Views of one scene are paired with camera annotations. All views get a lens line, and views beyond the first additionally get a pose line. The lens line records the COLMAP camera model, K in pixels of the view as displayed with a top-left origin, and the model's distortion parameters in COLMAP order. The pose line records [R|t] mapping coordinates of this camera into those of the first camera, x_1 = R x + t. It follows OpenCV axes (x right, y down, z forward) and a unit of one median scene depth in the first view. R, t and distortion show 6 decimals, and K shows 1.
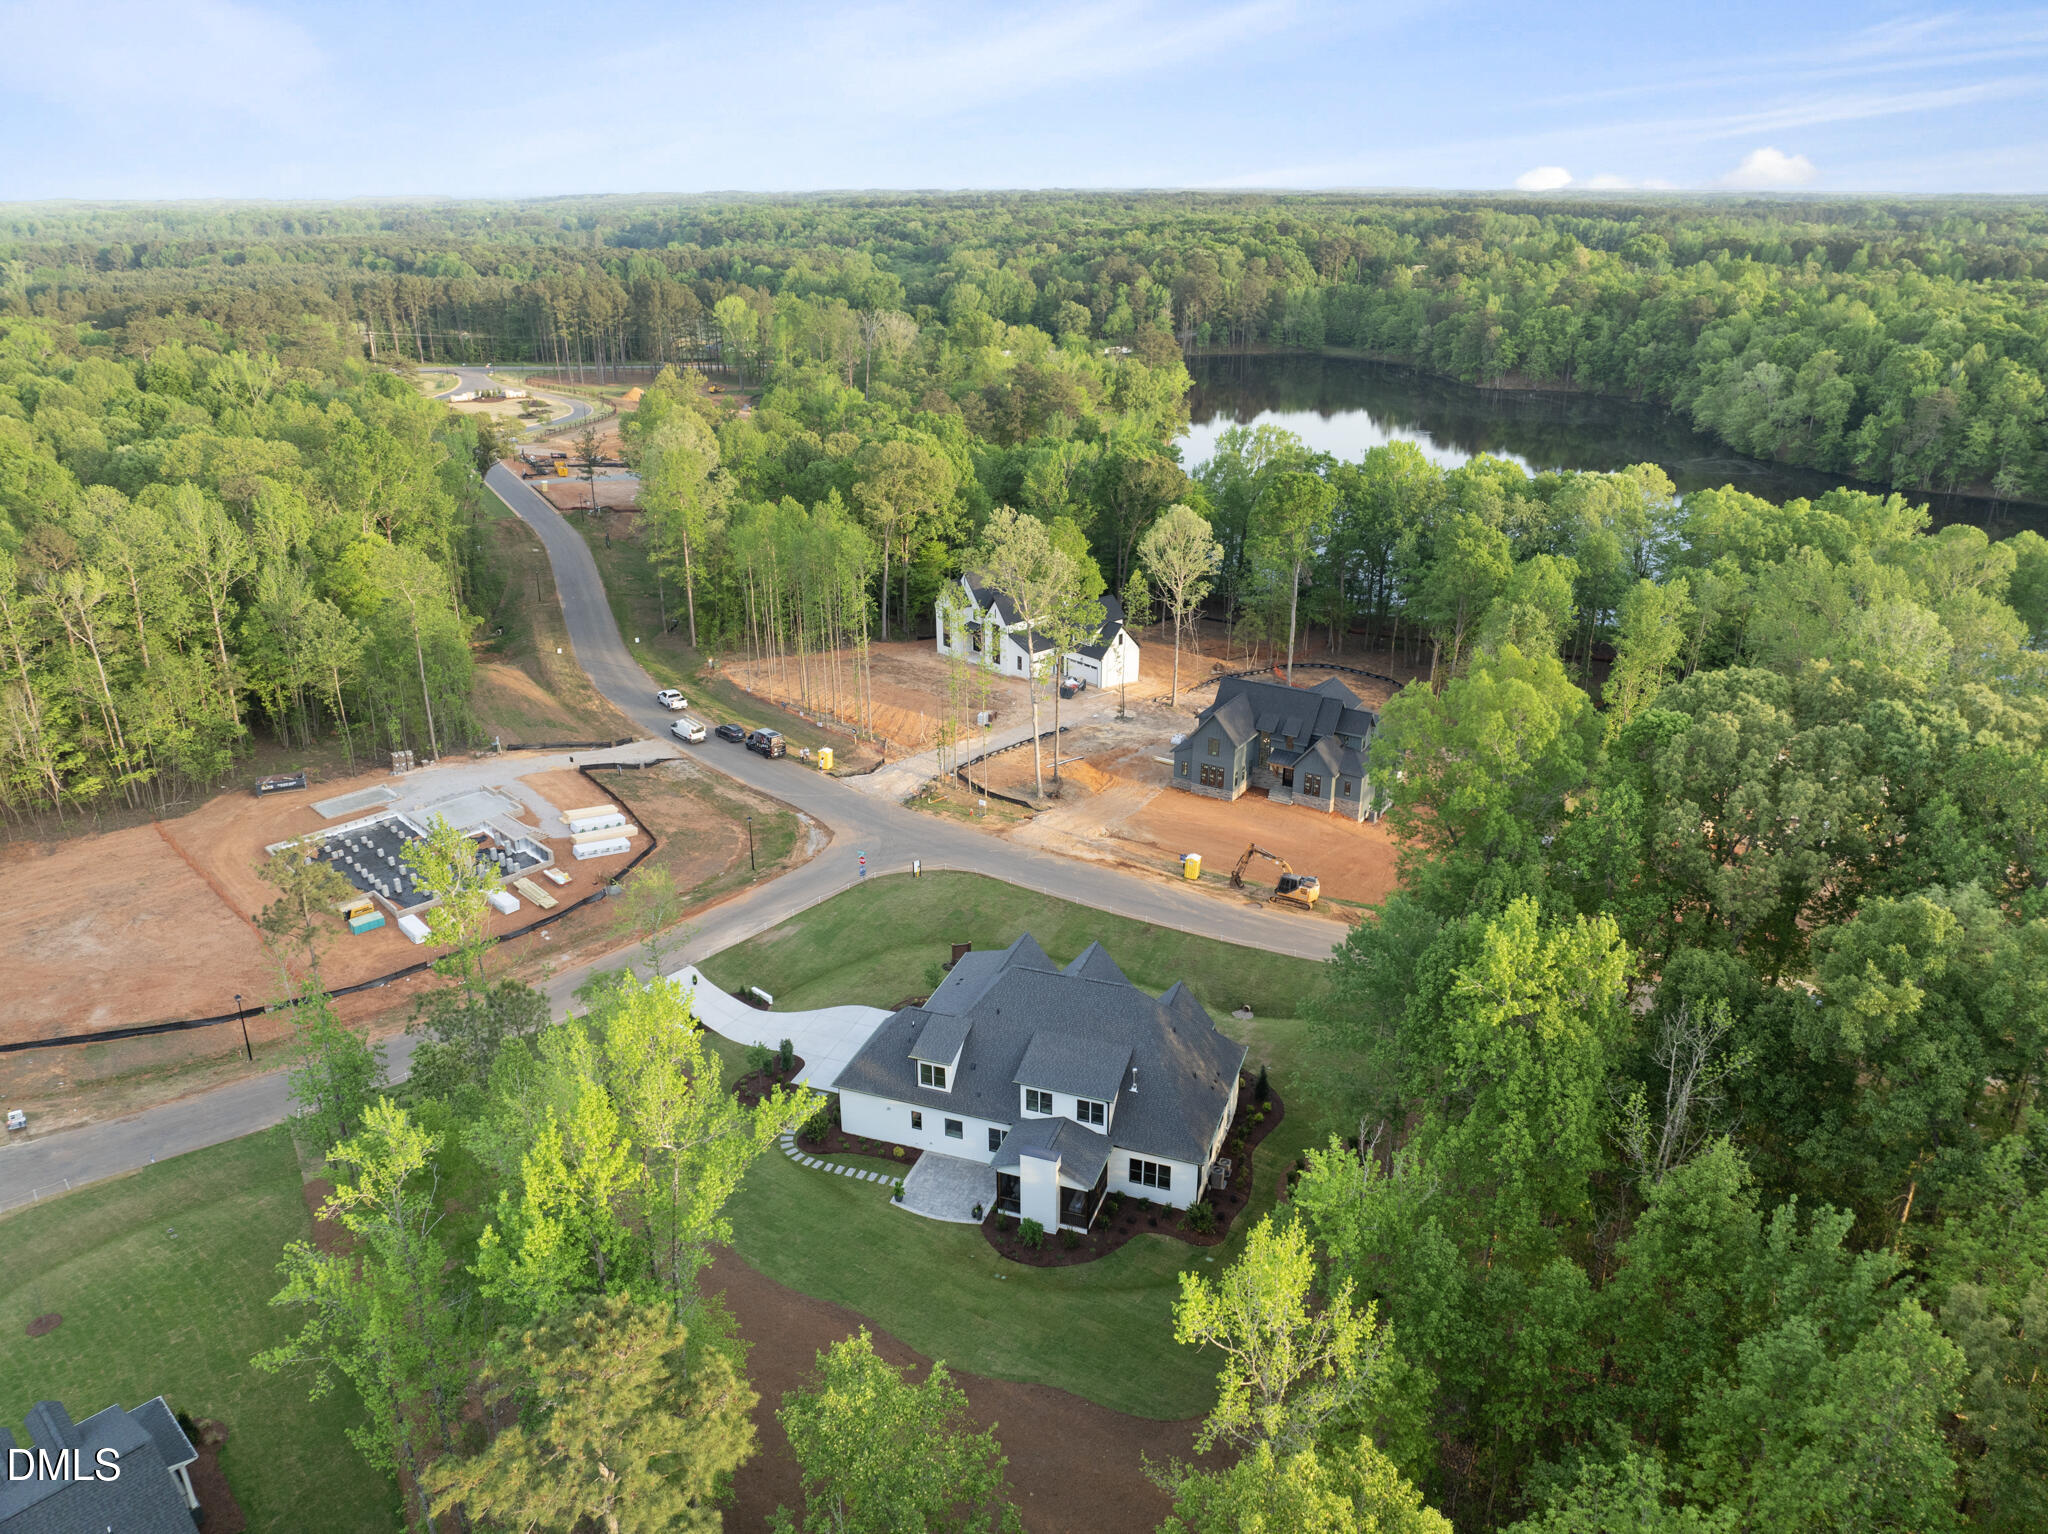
lens RADIAL K [[1434.2, 0, 1030.4], [0, 1434.2, 771.5], [0, 0, 1]] dist [-0.045221, 0.013863]
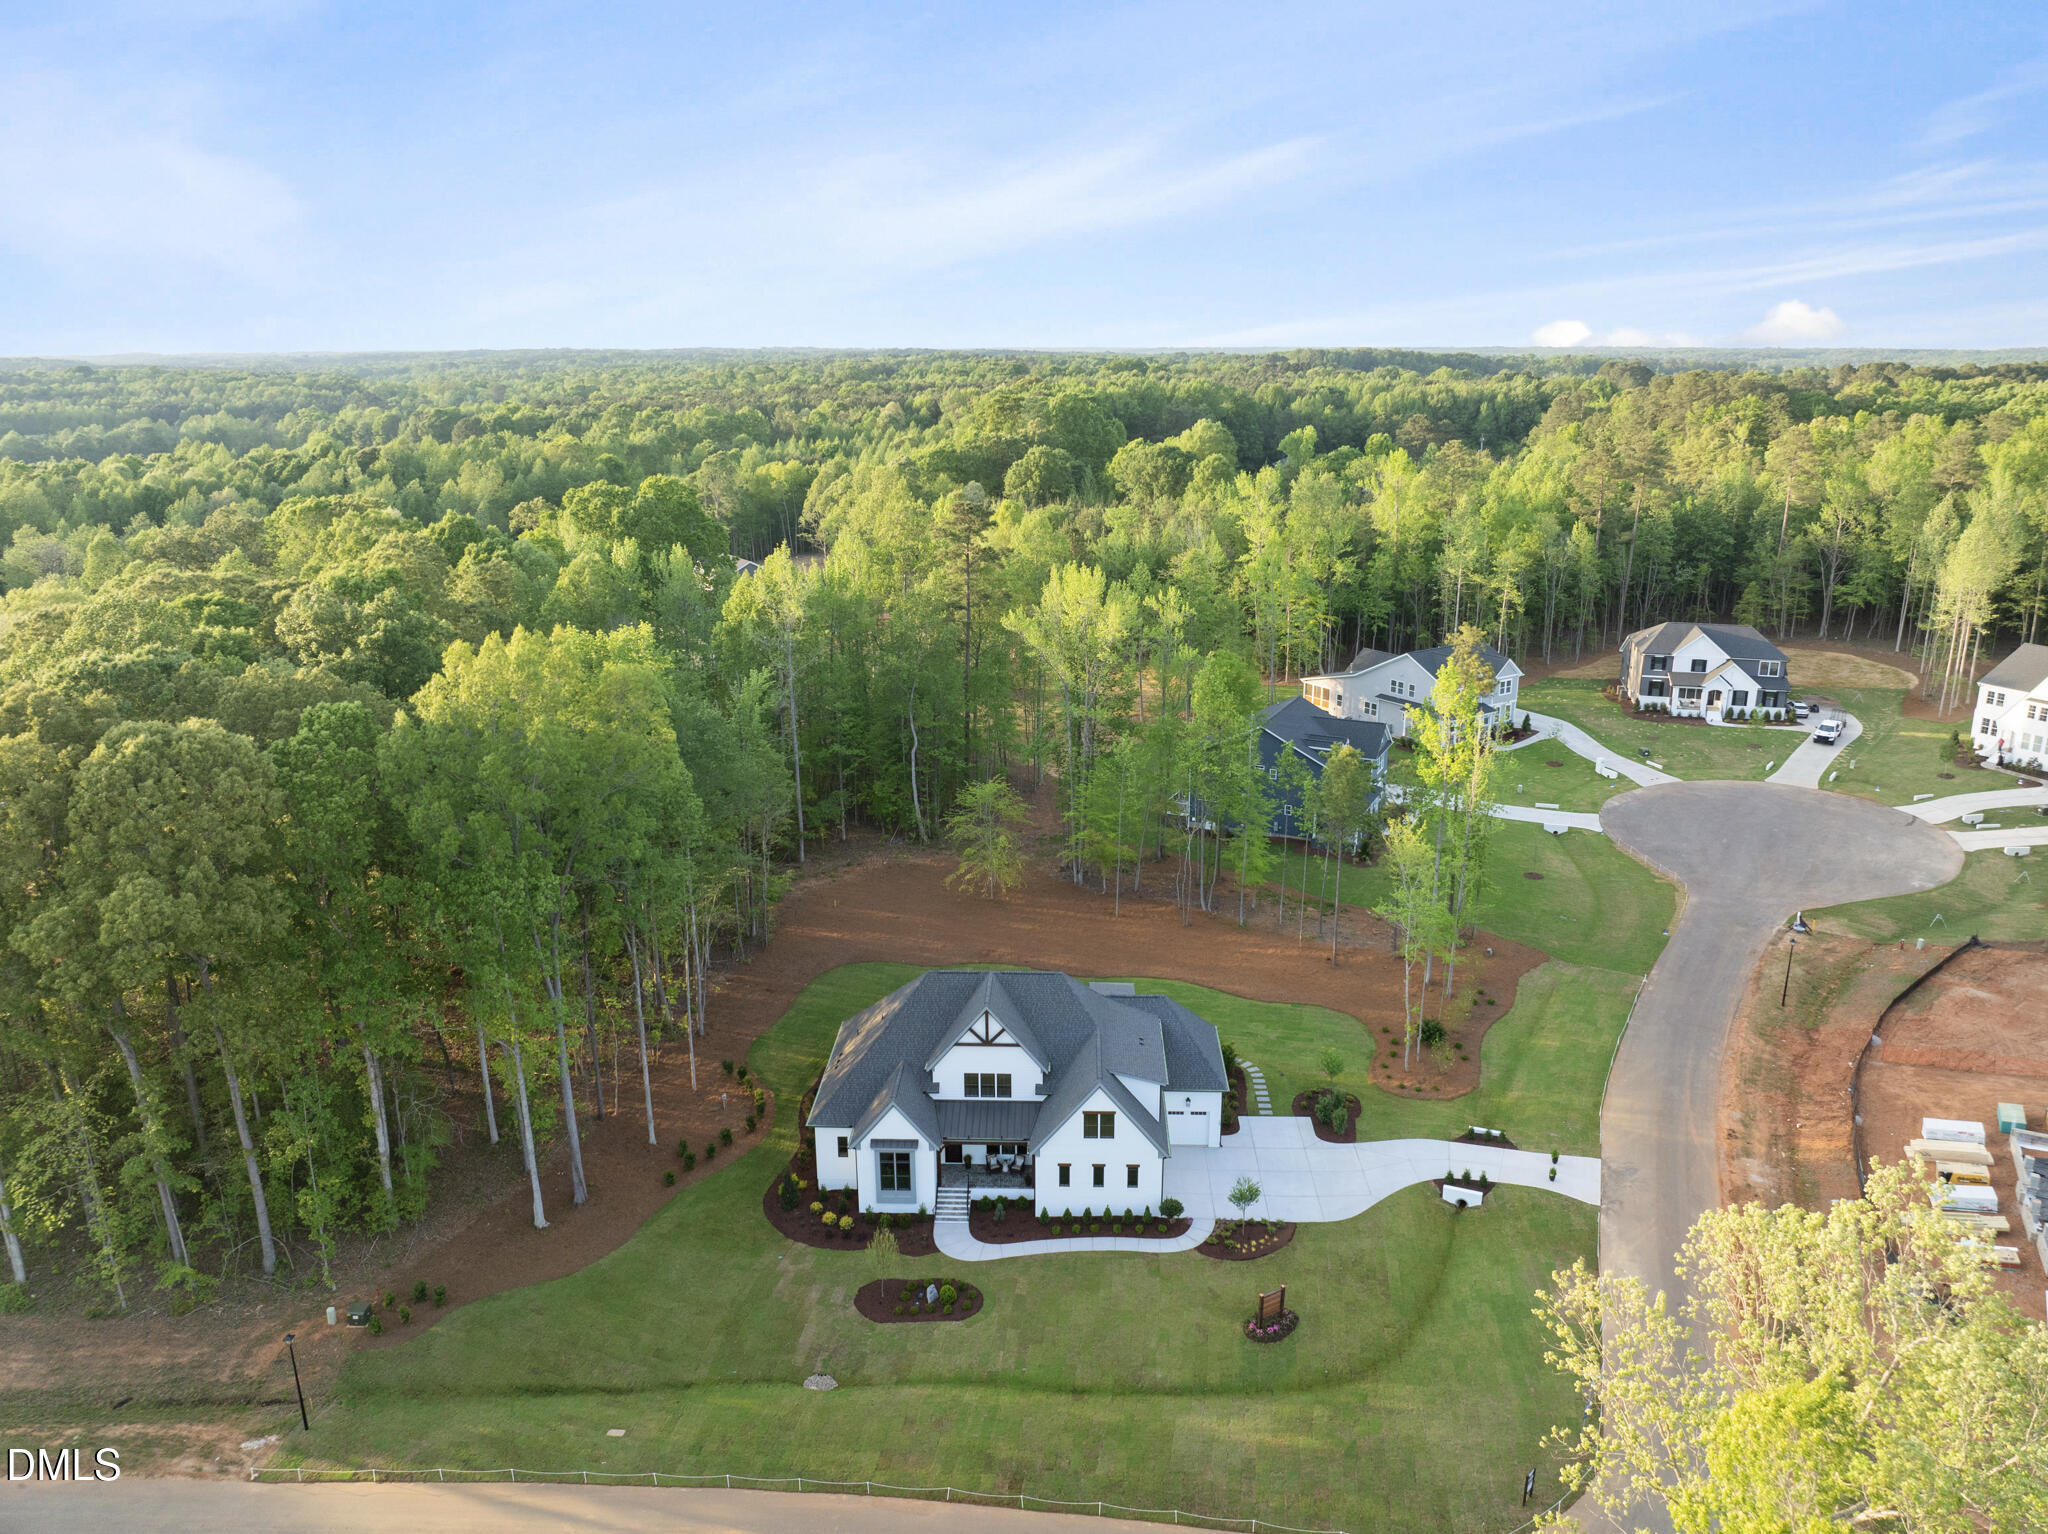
lens RADIAL K [[1434.2, 0, 1031.6], [0, 1434.2, 761.6], [0, 0, 1]] dist [-0.045221, 0.013863]
pose [[-0.953407, 0.090064, -0.287930, 0.155074], [-0.109270, 0.786508, 0.607836, -0.315683], [0.281204, 0.610977, -0.740021, 0.952038]]
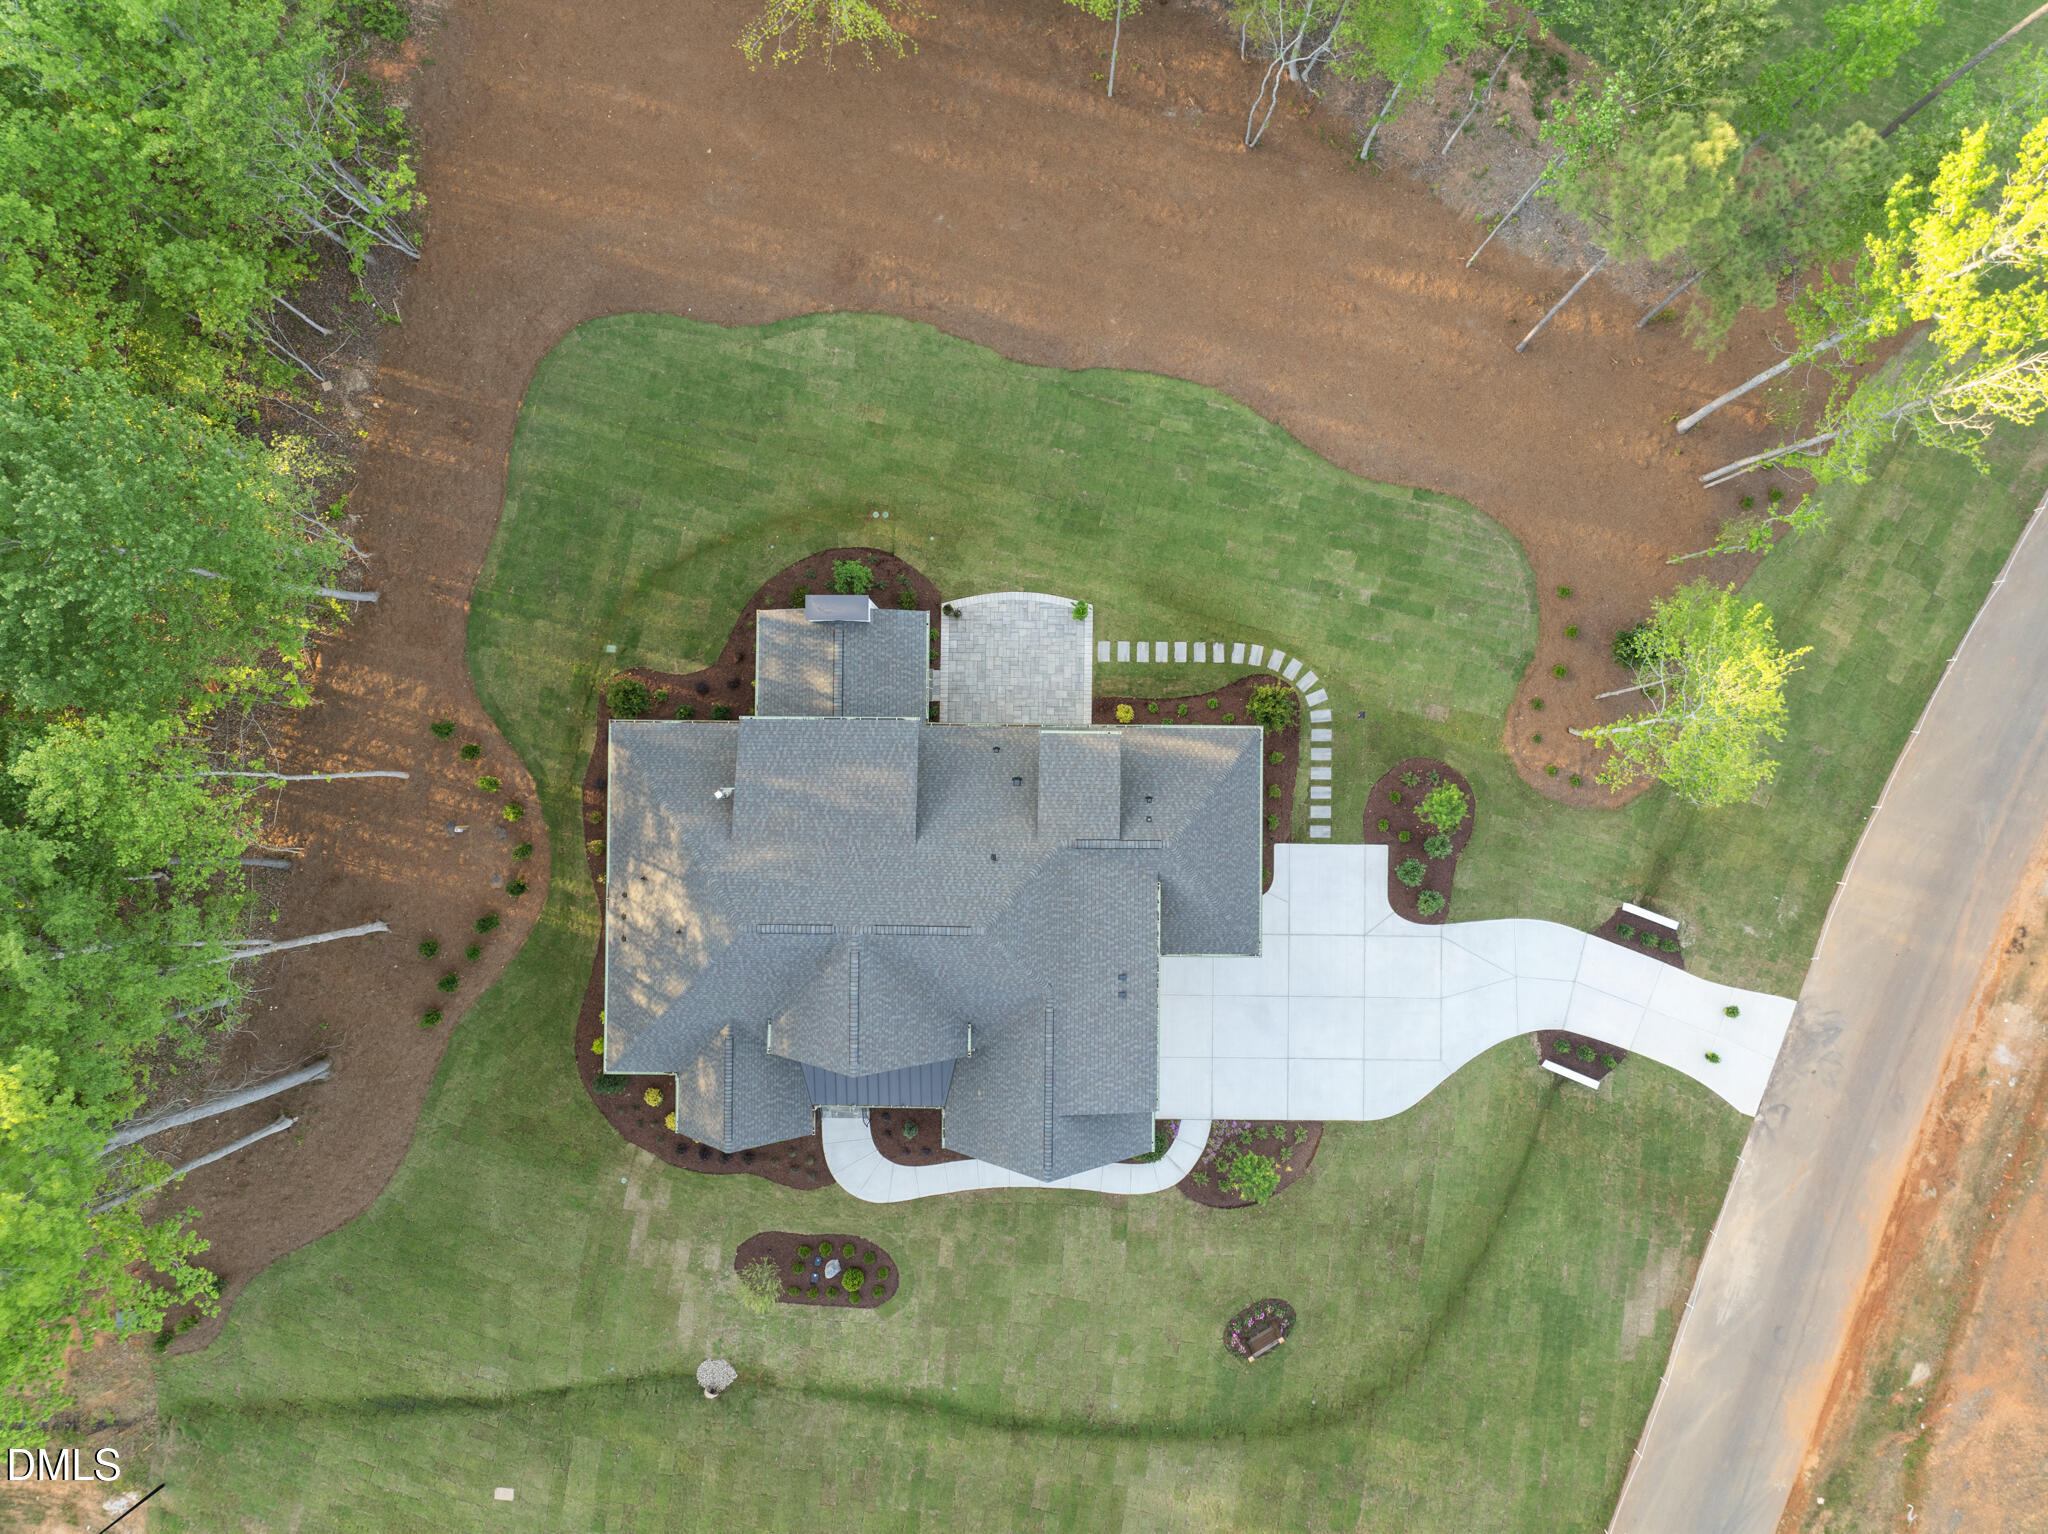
lens RADIAL K [[1434.2, 0, 1025.3], [0, 1434.2, 760.2], [0, 0, 1]] dist [-0.045221, 0.013863]
pose [[-0.946026, 0.323928, 0.010249, -0.029986], [-0.106617, -0.340926, 0.934025, -0.188399], [0.306050, 0.882519, 0.357061, 0.461389]]
